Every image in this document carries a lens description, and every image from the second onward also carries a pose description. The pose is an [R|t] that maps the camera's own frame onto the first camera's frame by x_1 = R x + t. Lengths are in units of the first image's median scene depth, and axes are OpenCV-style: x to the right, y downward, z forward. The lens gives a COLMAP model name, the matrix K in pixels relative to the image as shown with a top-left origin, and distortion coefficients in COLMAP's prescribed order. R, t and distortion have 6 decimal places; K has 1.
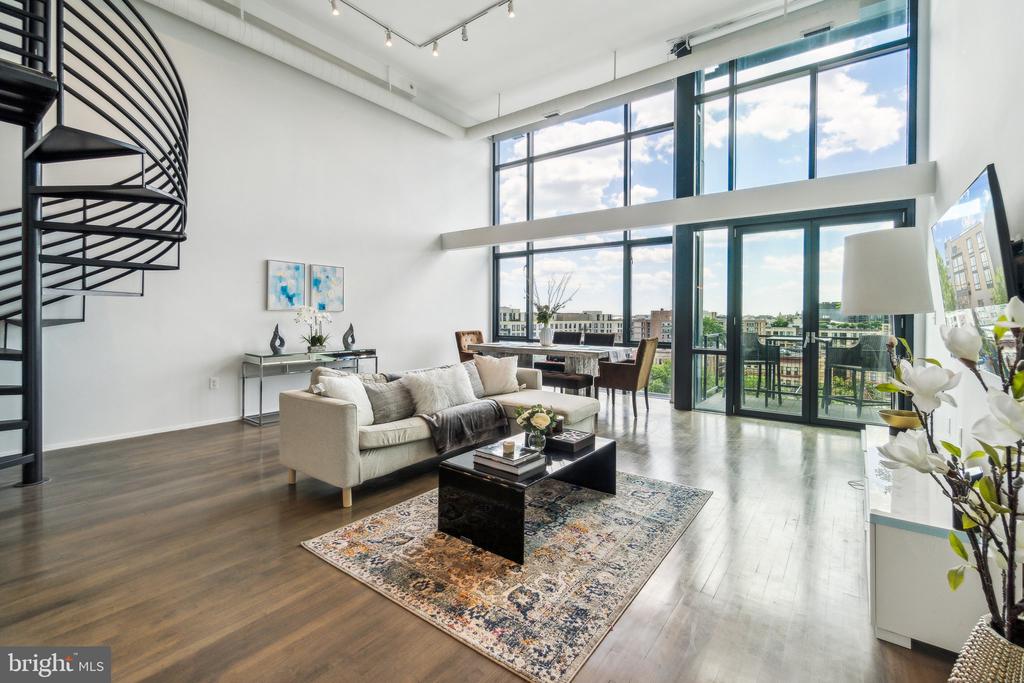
lens RADIAL K [[446.0, 0, 514.1], [0, 446.0, 322.4], [0, 0, 1]] dist [-0.002793, -0.000600]
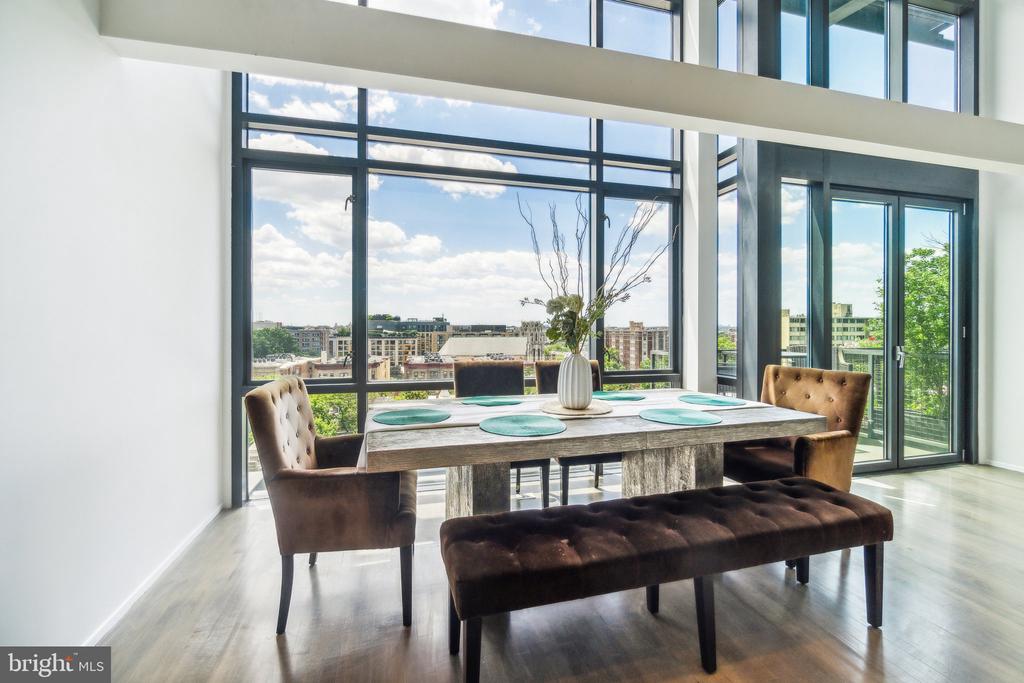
lens RADIAL K [[446.0, 0, 510.9], [0, 446.0, 337.5], [0, 0, 1]] dist [-0.002793, -0.000600]
pose [[0.621467, -0.022332, 0.783122, -0.313892], [0.014151, 0.999751, 0.017280, -0.014554], [-0.783313, 0.000343, 0.621628, 1.026896]]
